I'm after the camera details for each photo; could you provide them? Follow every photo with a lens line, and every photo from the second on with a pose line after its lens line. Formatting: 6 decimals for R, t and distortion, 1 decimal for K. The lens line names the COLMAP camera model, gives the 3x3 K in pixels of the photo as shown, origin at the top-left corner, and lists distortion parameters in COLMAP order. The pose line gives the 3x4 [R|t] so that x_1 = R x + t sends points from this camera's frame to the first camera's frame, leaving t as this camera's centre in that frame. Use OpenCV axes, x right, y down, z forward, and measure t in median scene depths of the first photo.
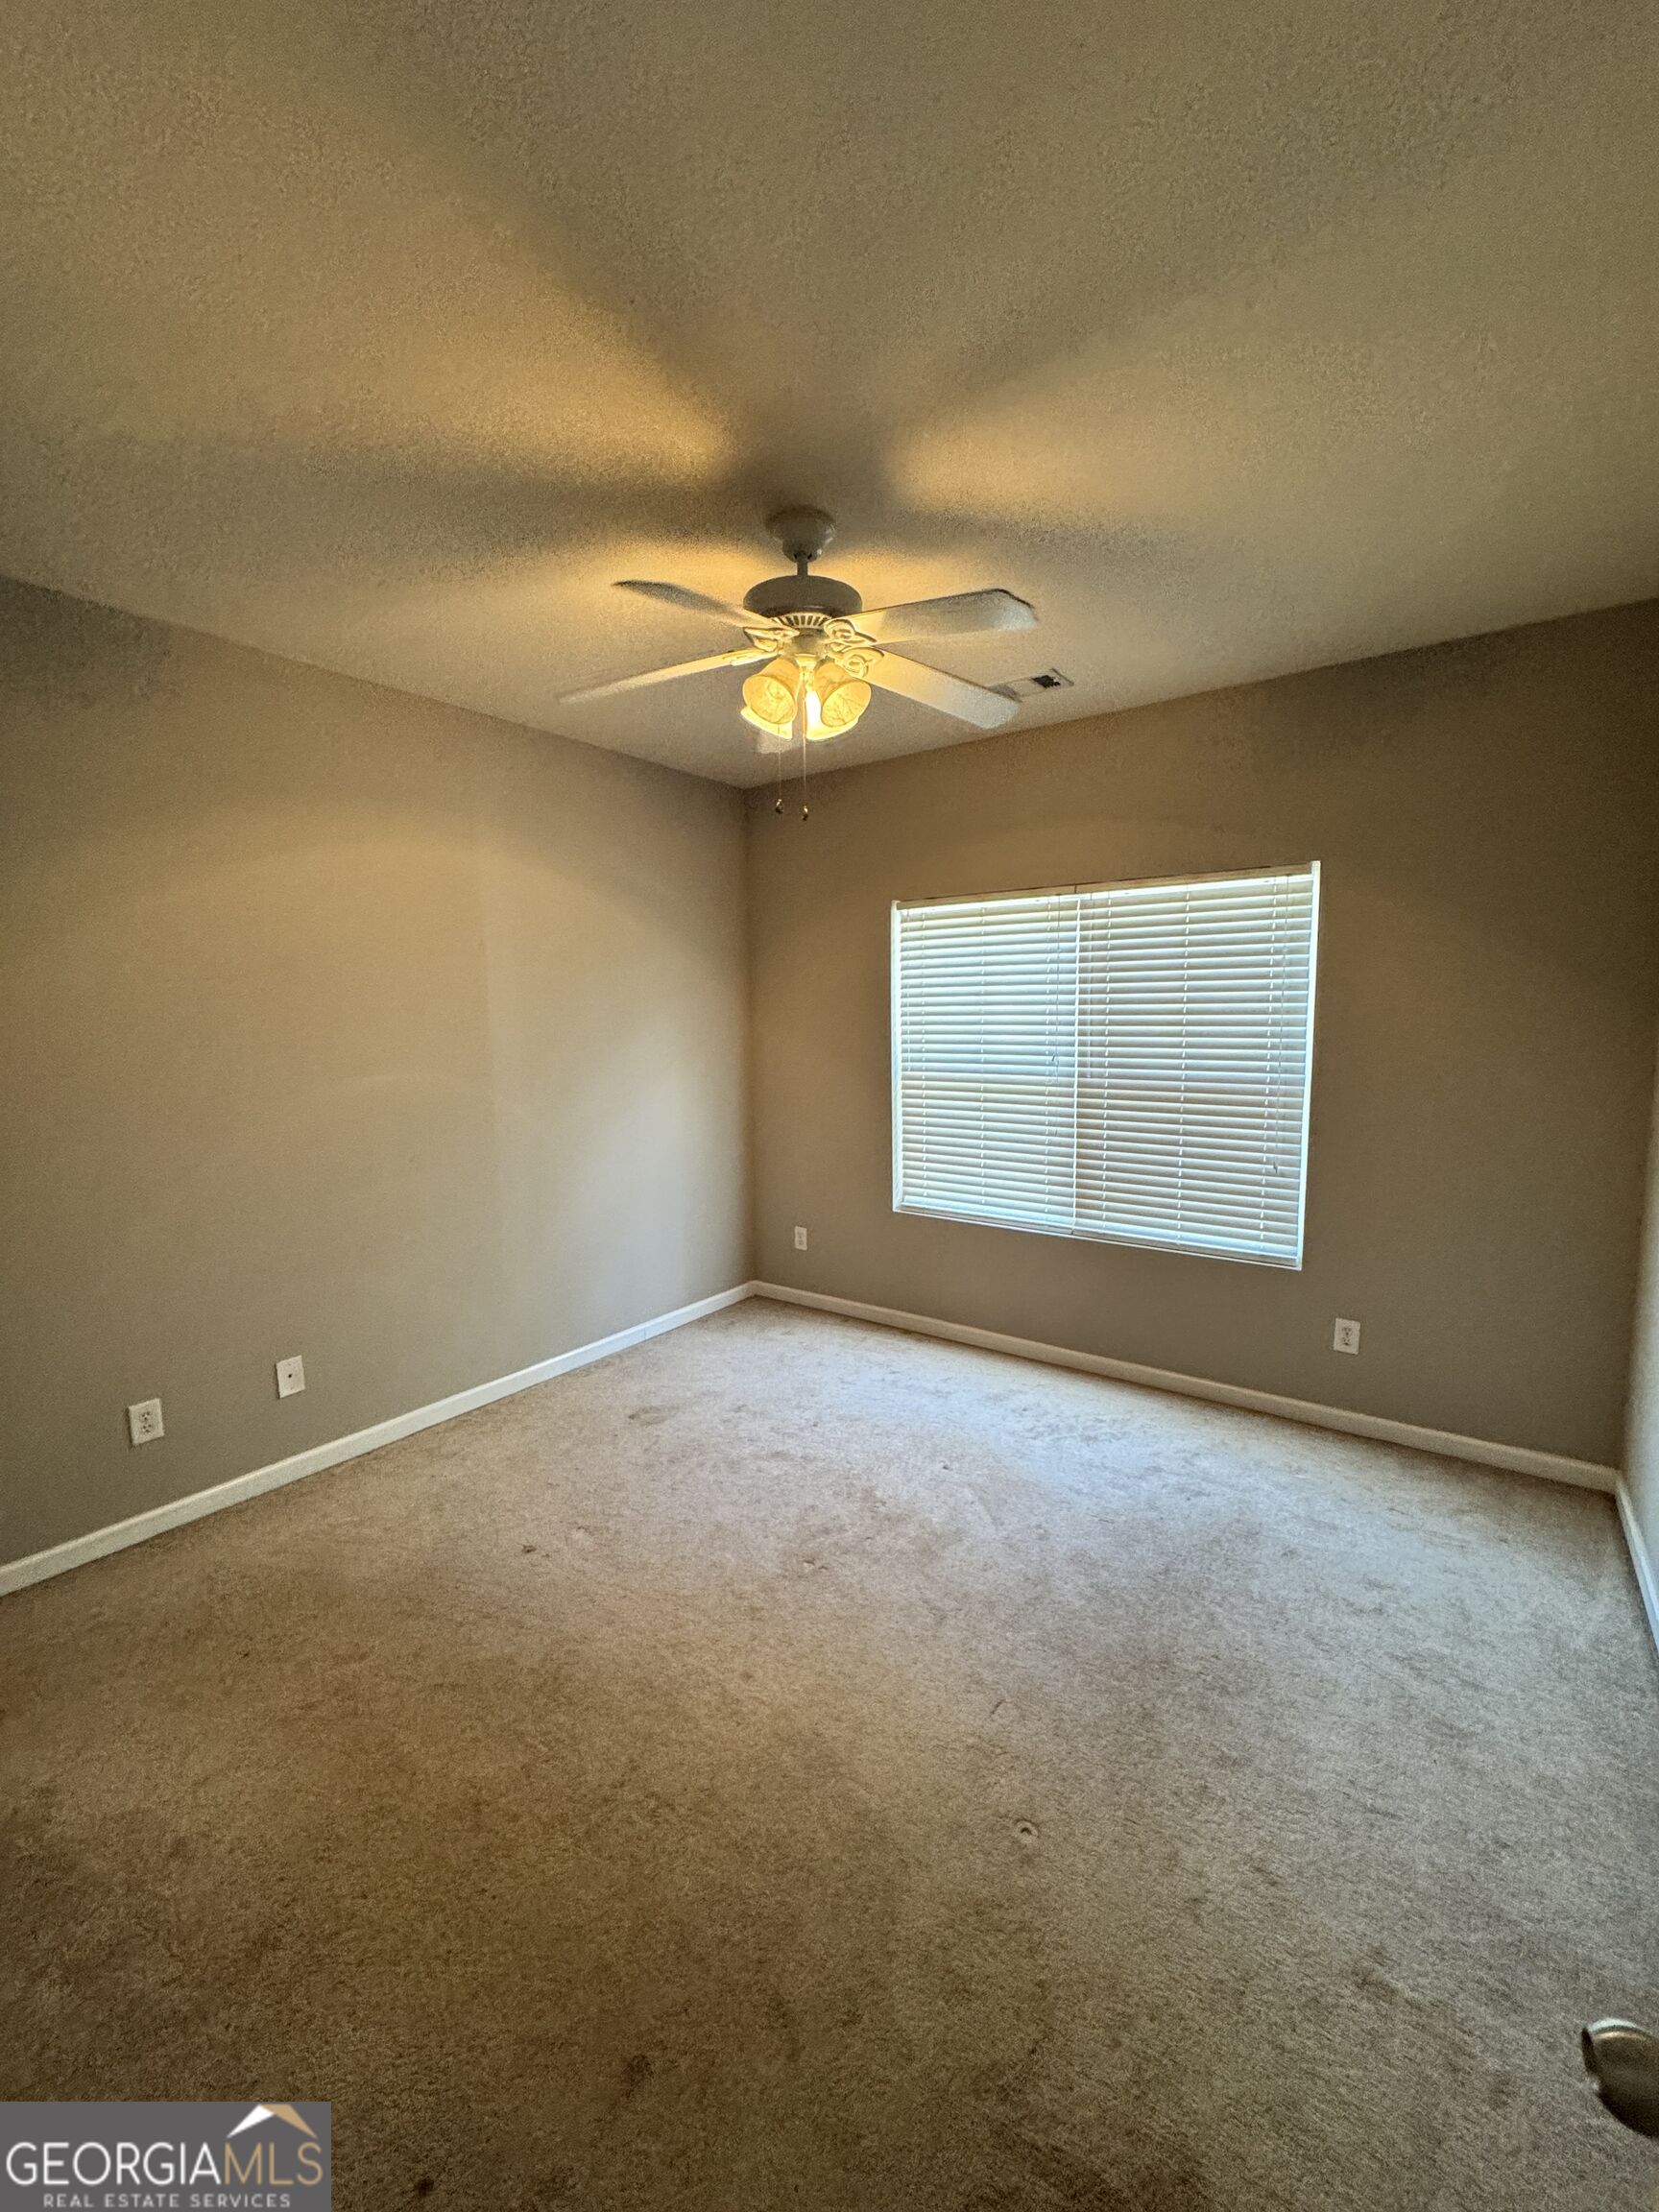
lens RADIAL K [[880.3, 0, 818.2], [0, 880.3, 1106.8], [0, 0, 1]] dist [-0.008583, 0.001663]
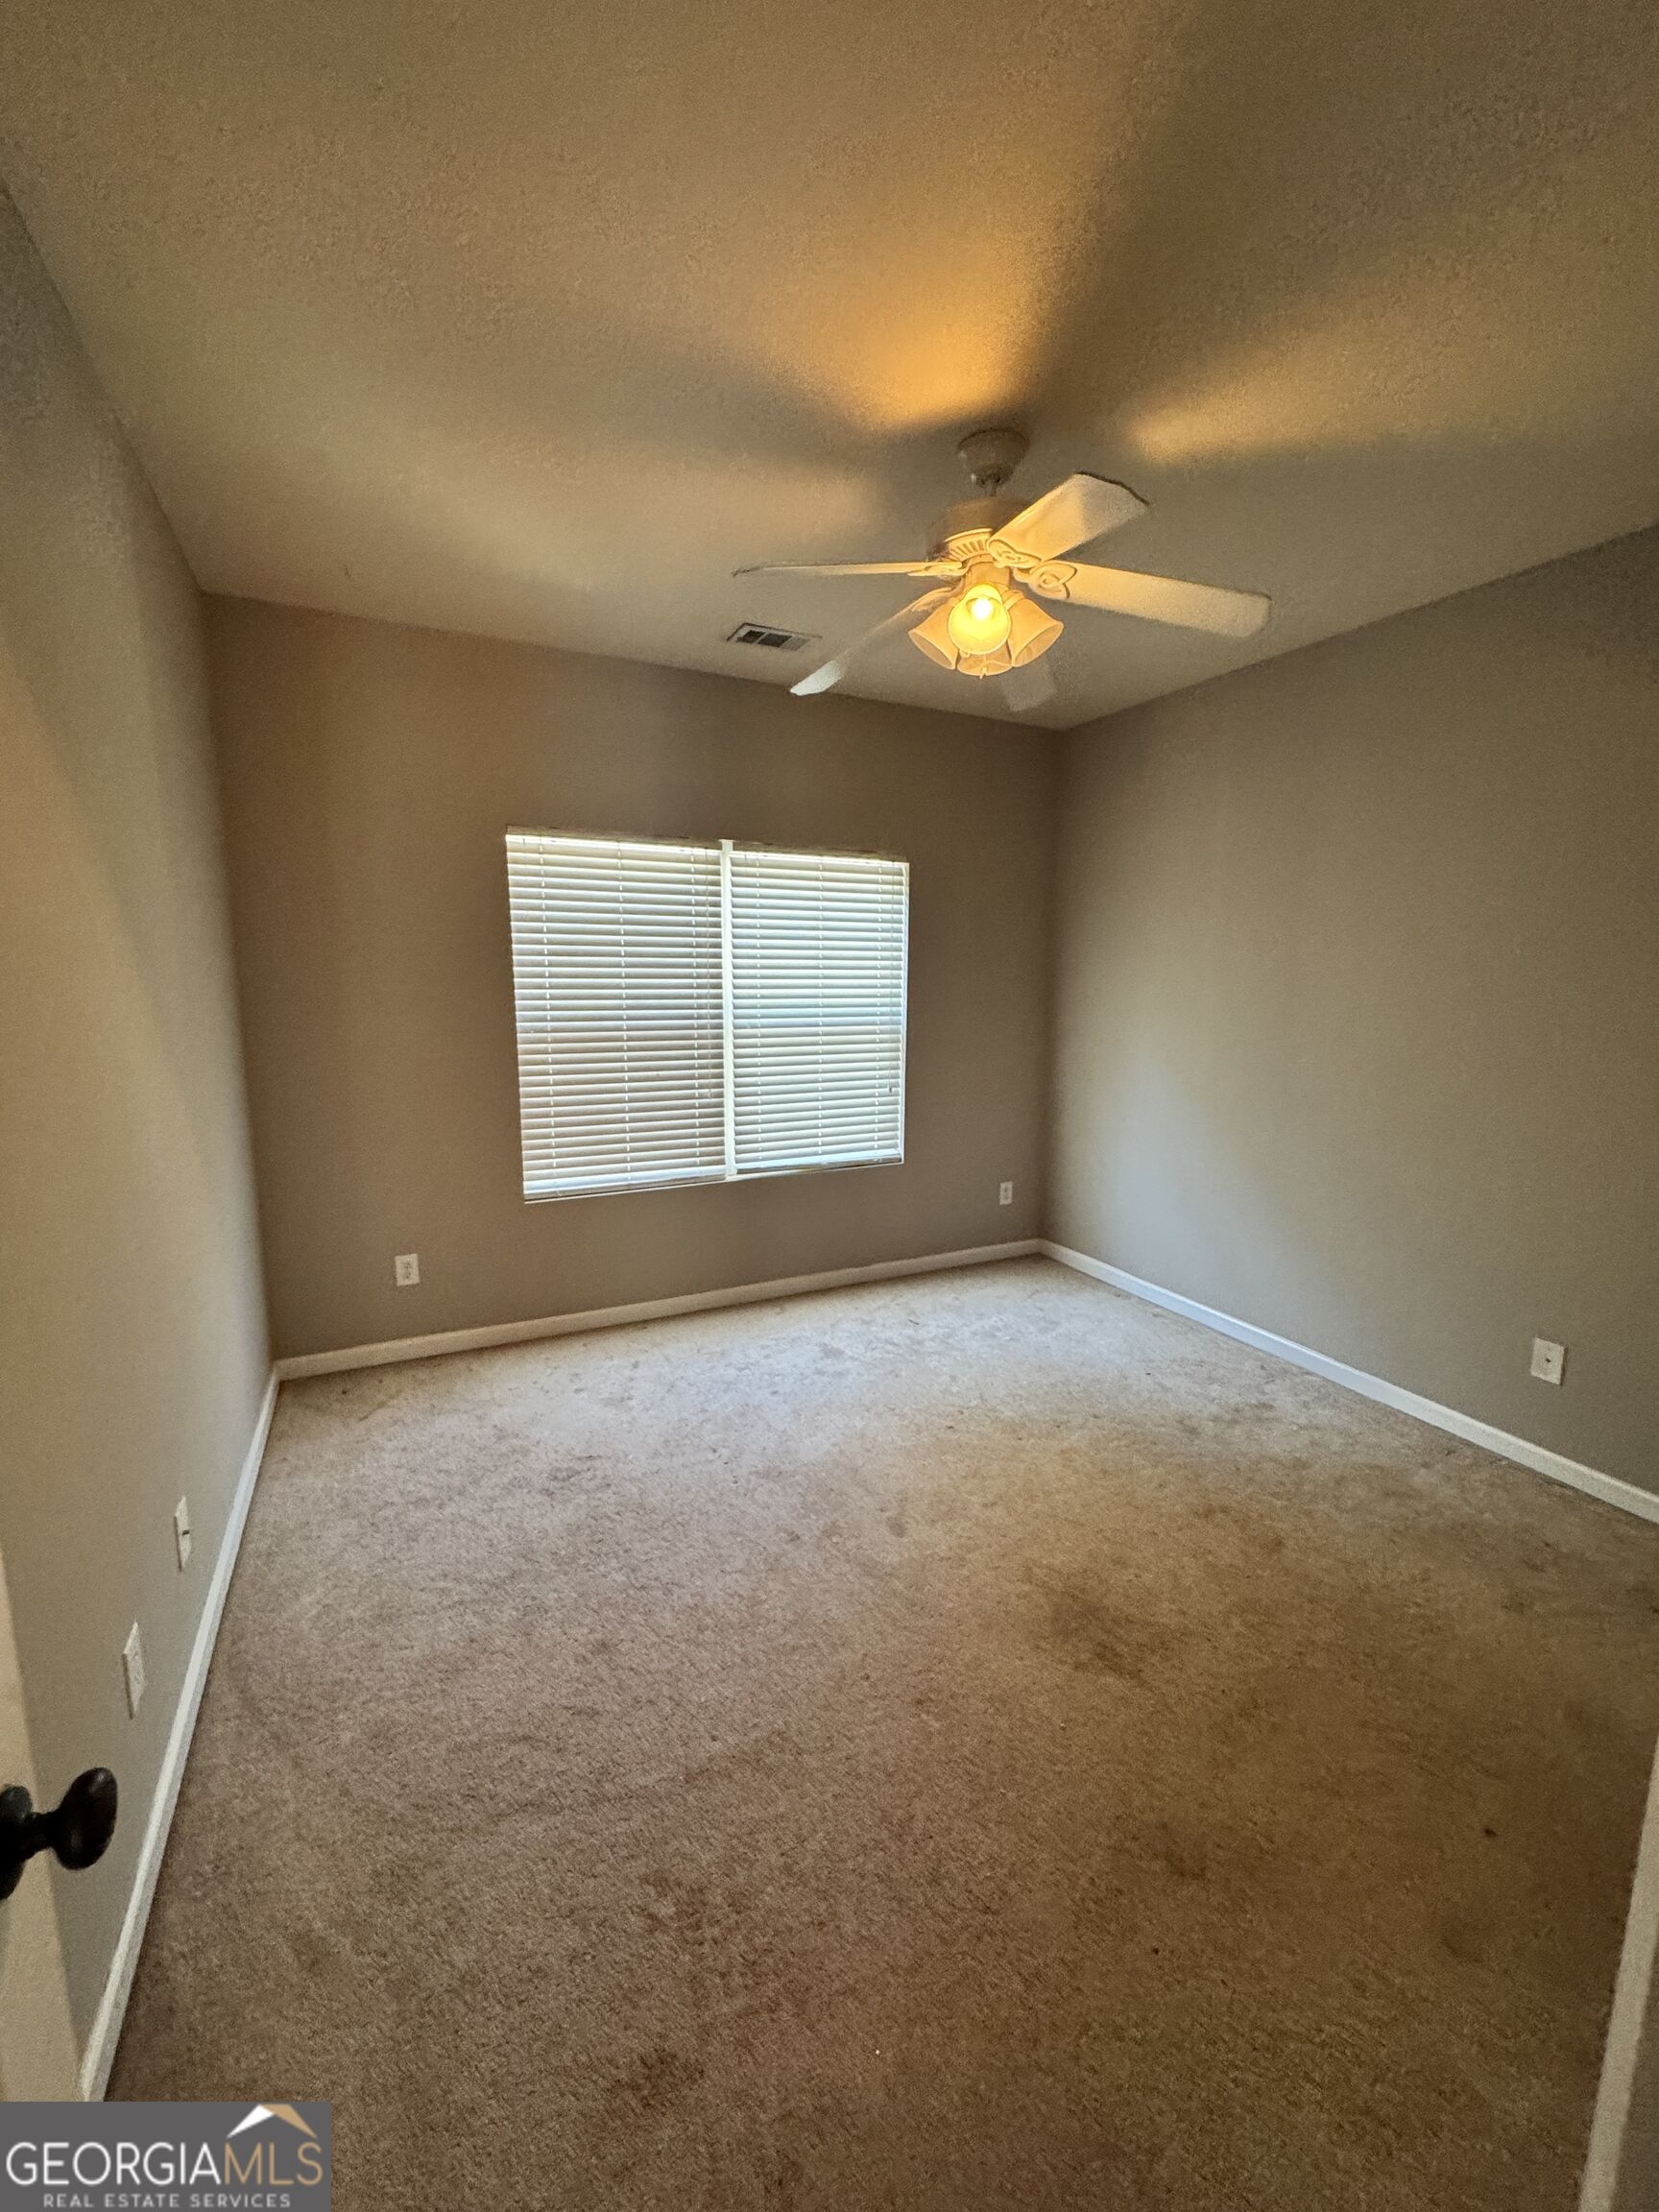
lens RADIAL K [[880.3, 0, 818.4], [0, 880.3, 1106.7], [0, 0, 1]] dist [-0.008583, 0.001663]
pose [[0.459649, -0.125841, 0.879140, -0.629711], [0.077273, 0.991823, 0.101569, -0.043032], [-0.884733, 0.021248, 0.465614, 0.457500]]
